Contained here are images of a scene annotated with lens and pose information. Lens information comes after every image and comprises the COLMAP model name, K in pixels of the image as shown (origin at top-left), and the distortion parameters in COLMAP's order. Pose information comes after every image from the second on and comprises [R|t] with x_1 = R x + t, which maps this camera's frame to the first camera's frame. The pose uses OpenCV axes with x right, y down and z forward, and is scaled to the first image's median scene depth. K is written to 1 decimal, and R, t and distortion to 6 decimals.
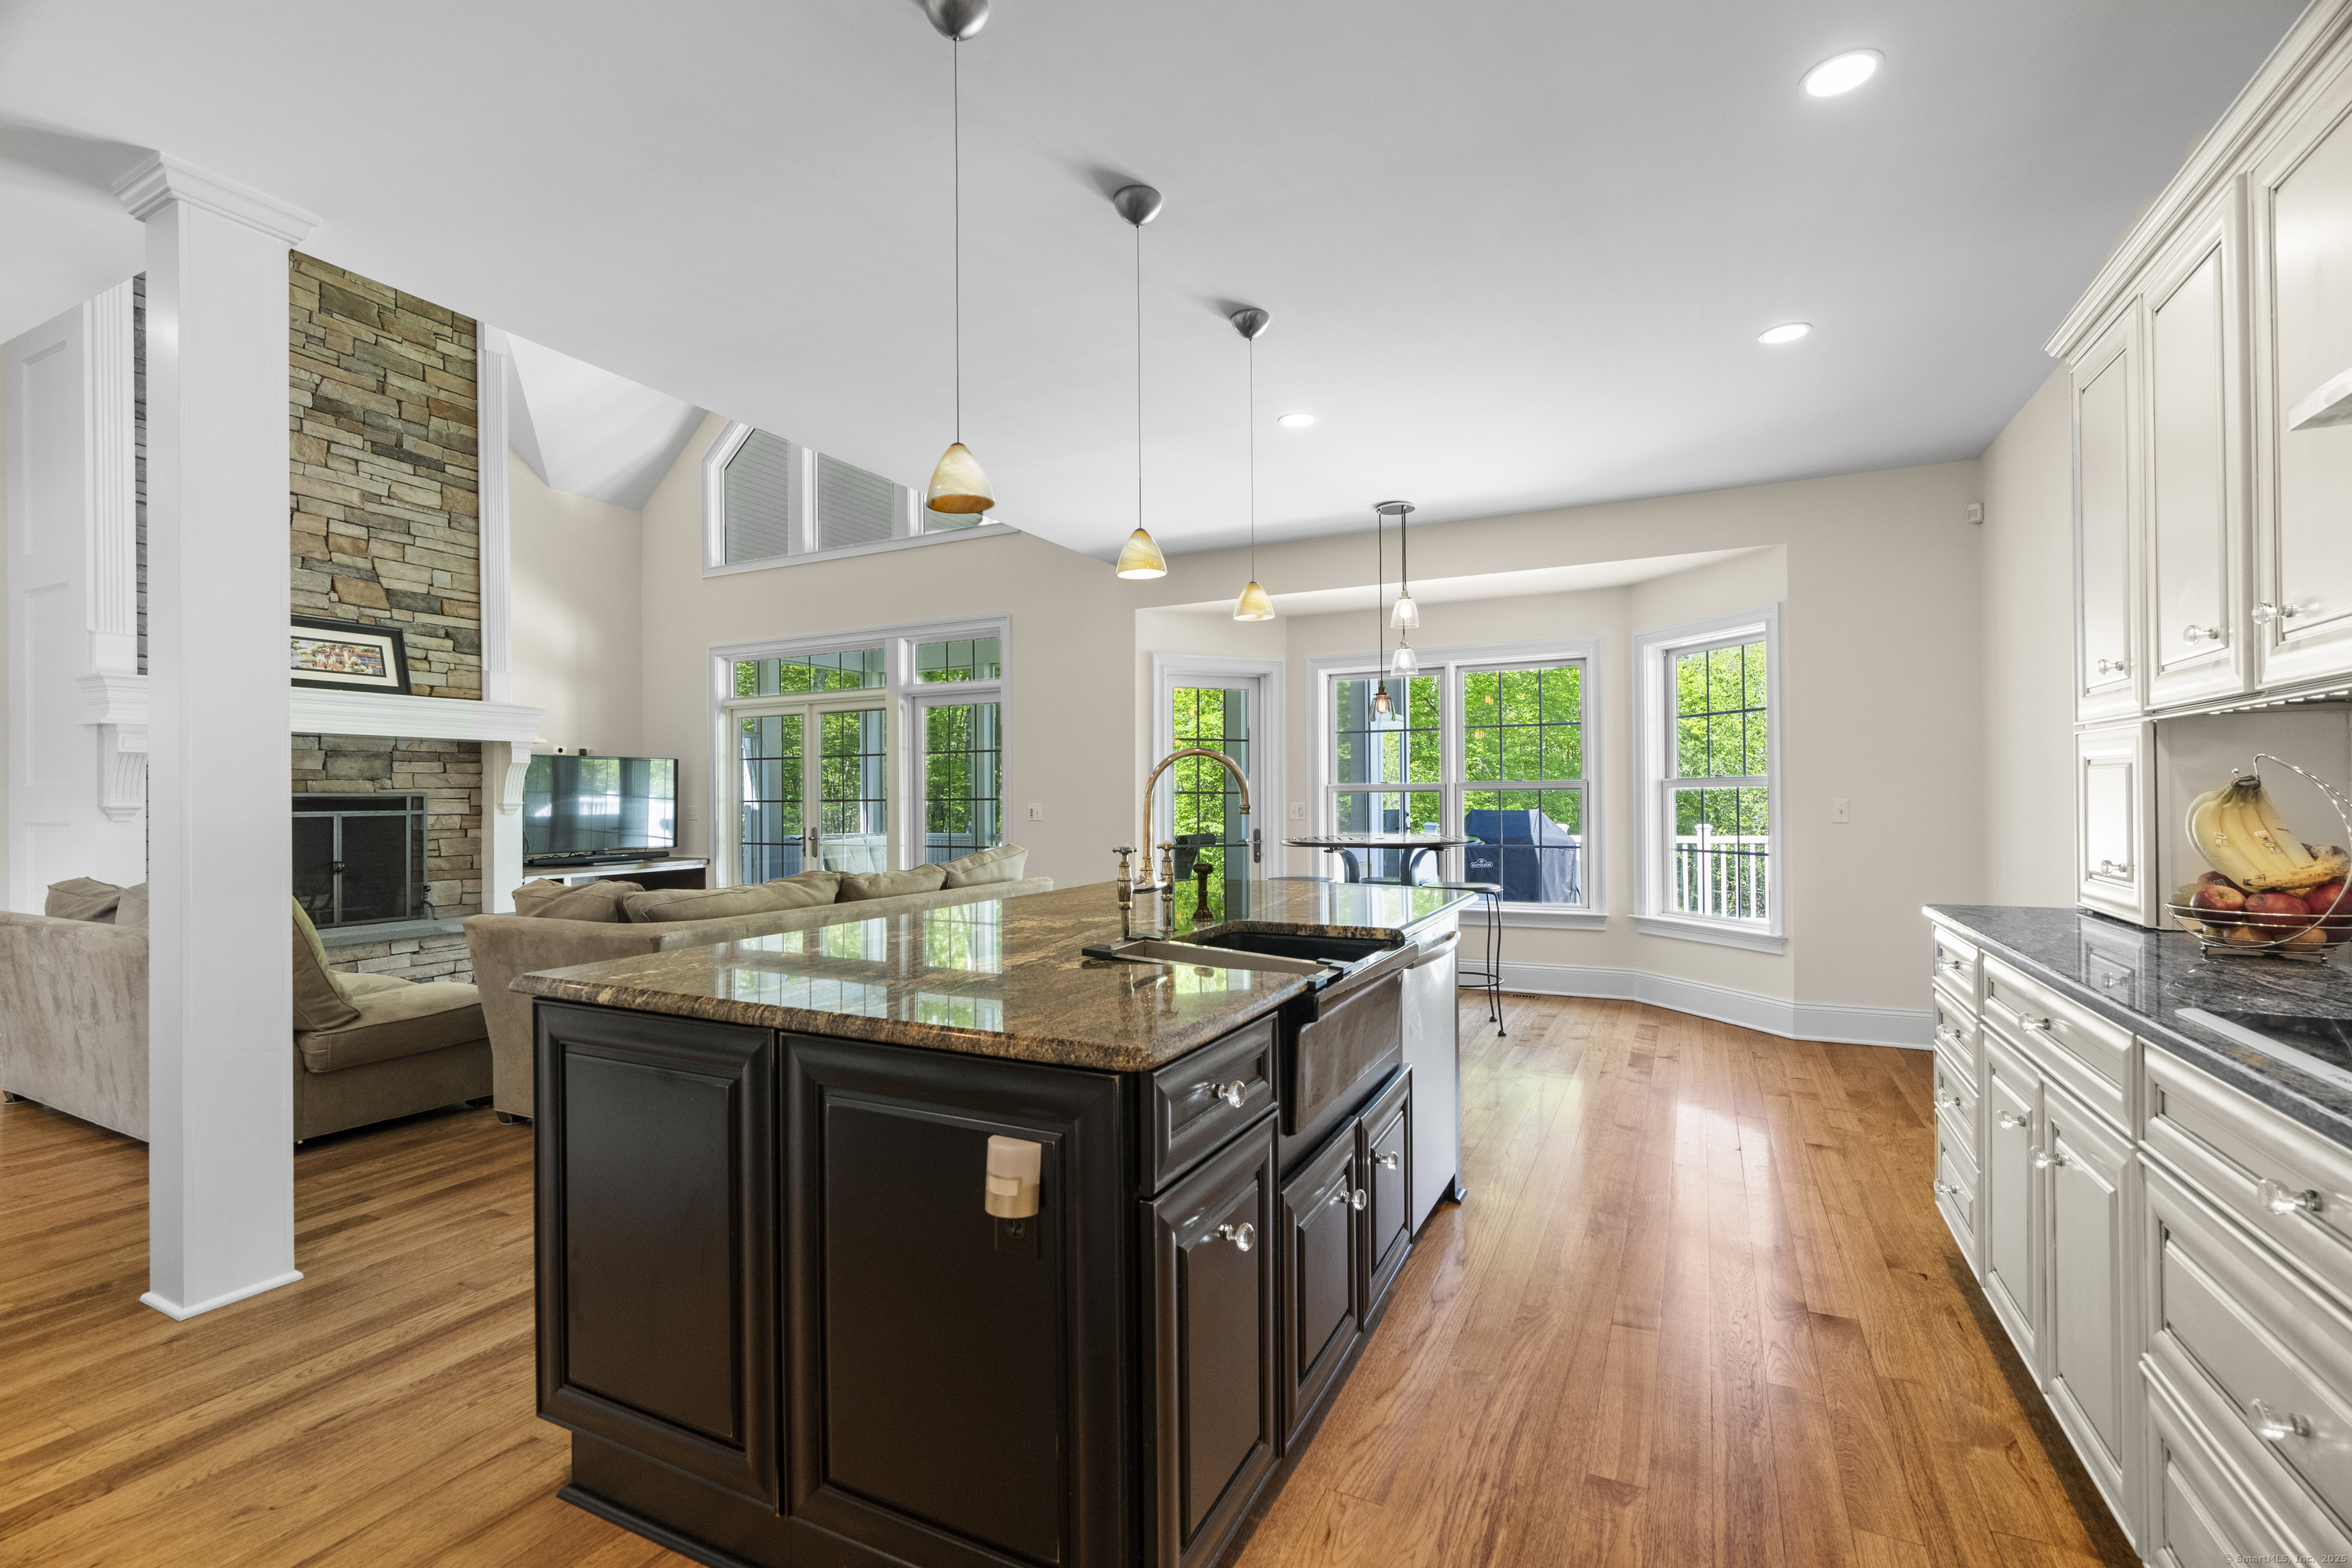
lens RADIAL K [[1067.9, 0, 1167.2], [0, 1067.9, 795.3], [0, 0, 1]] dist [0.001669, 0.000940]
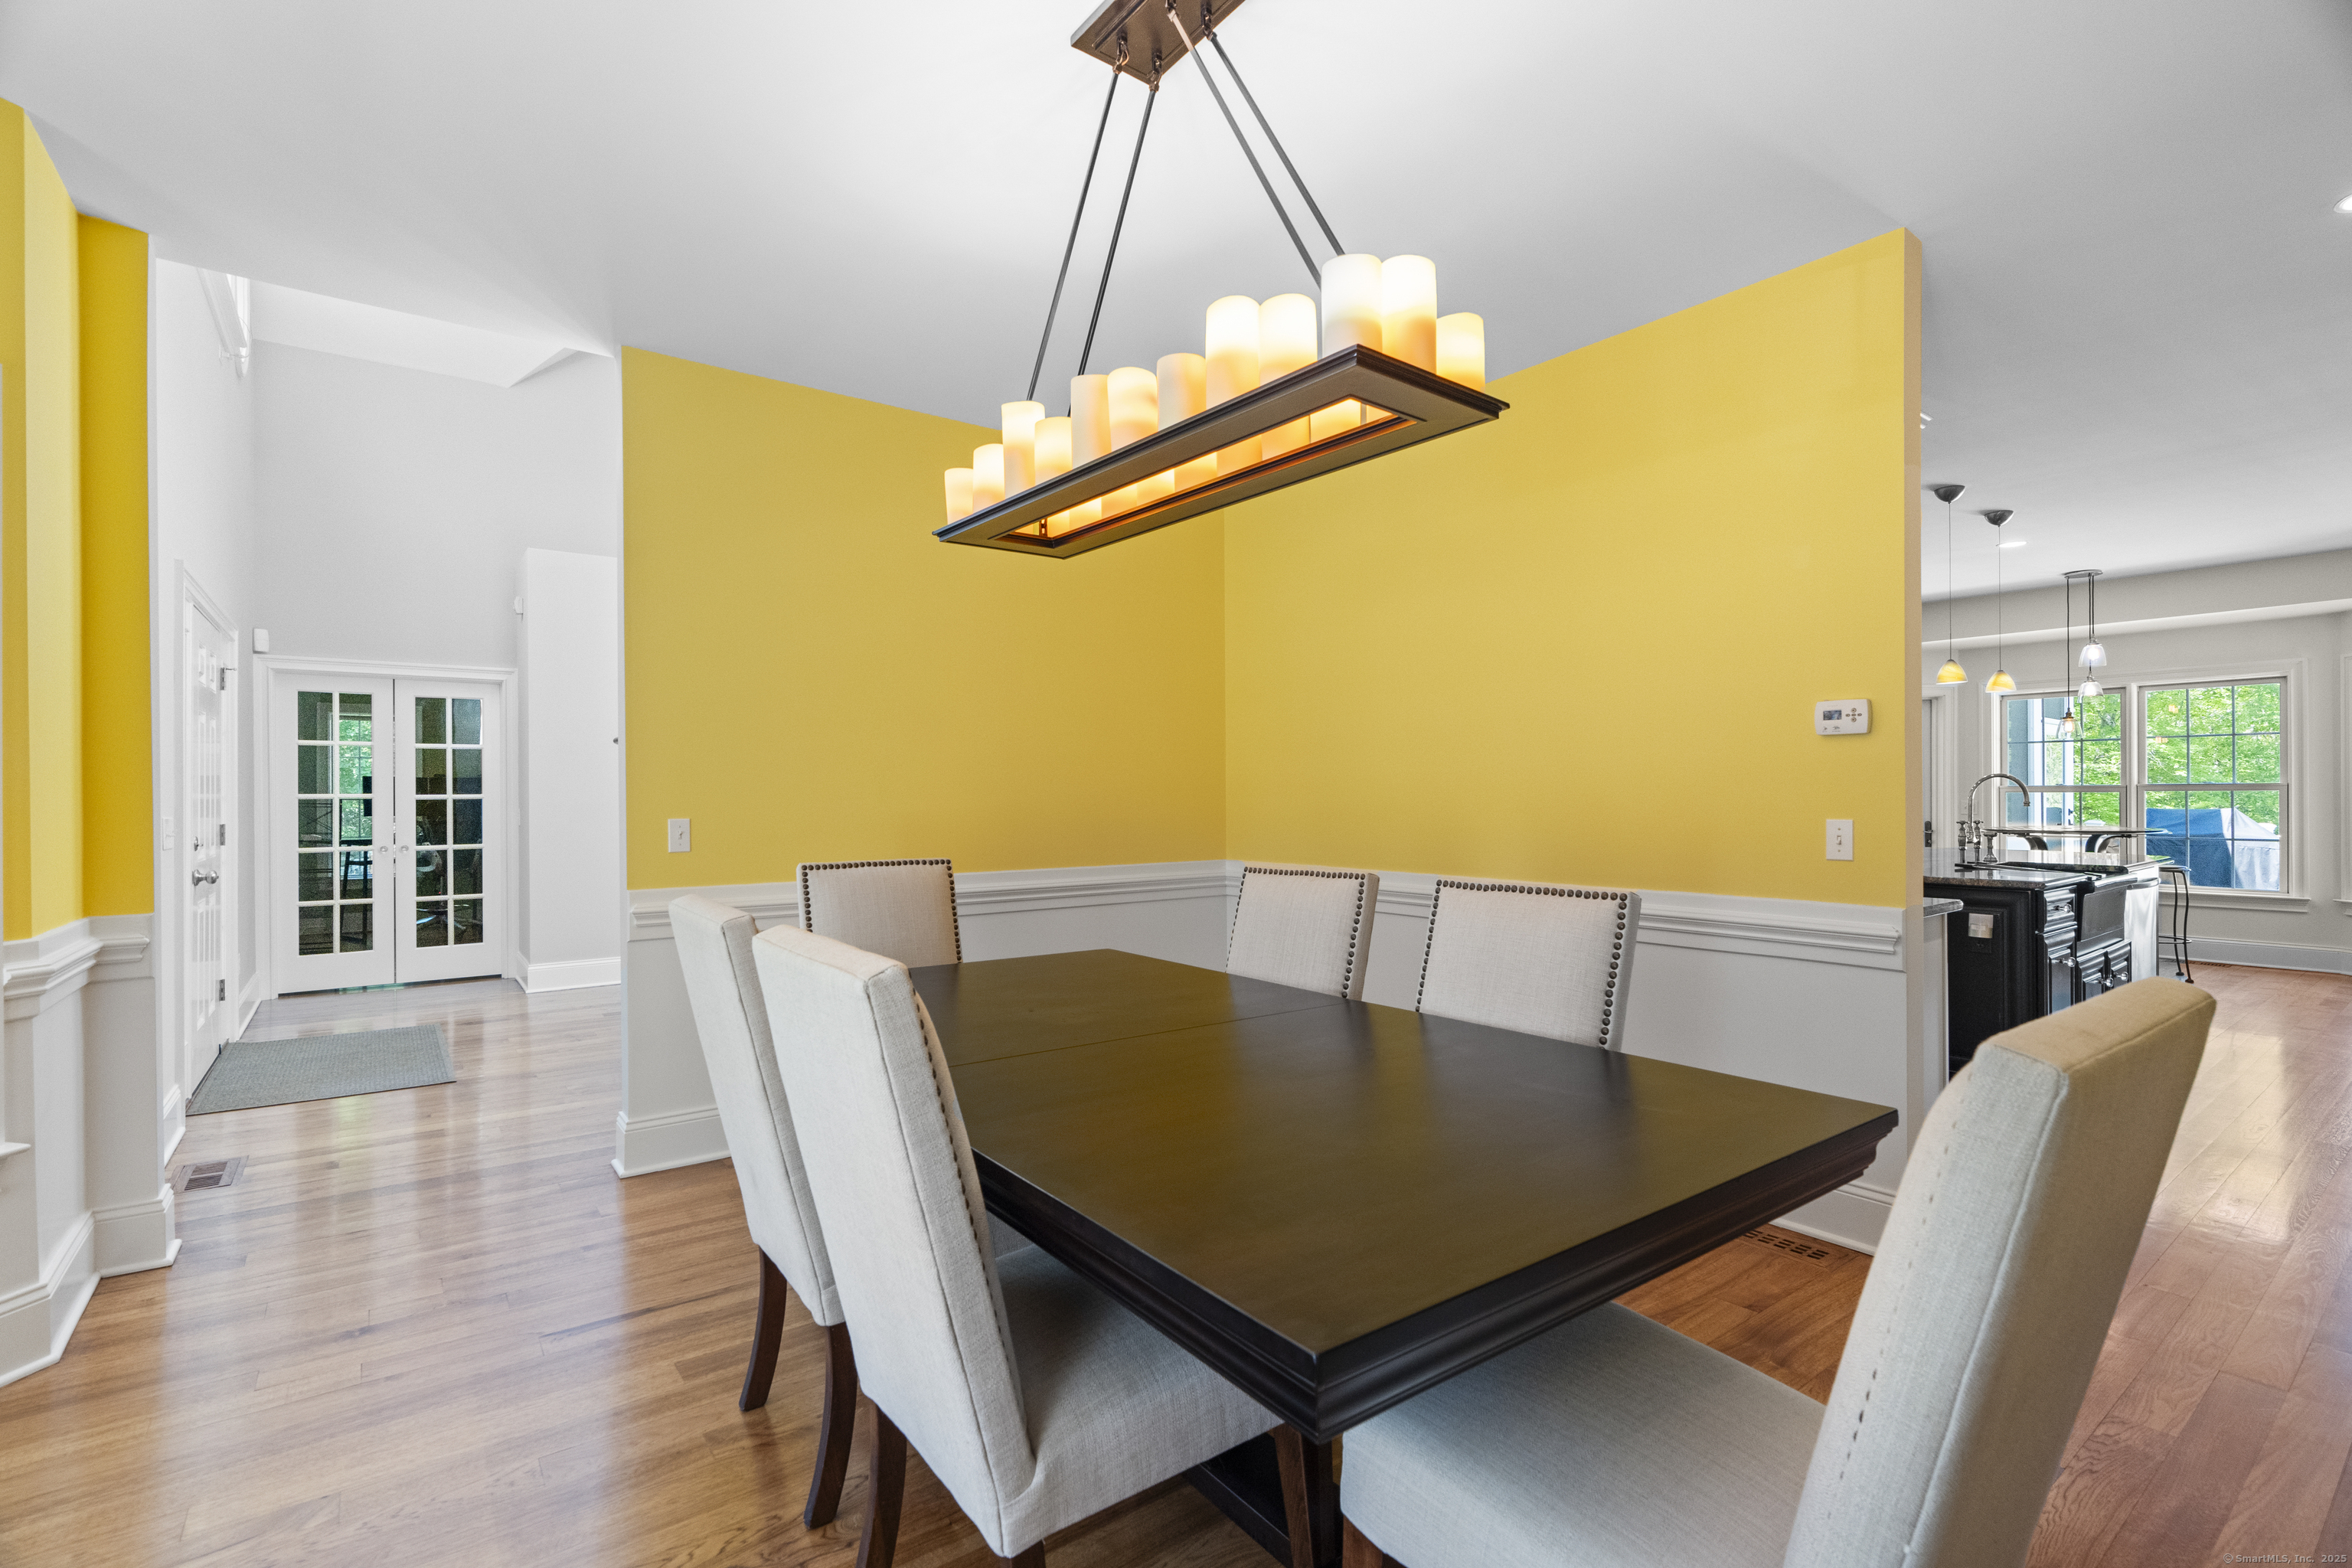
lens RADIAL K [[1067.9, 0, 1167.2], [0, 1067.9, 795.3], [0, 0, 1]] dist [0.001669, 0.000940]
pose [[0.899061, 0.002956, -0.437813, -0.202370], [-0.001498, 0.999992, 0.003675, -0.003095], [0.437821, -0.002648, 0.899058, -0.612573]]
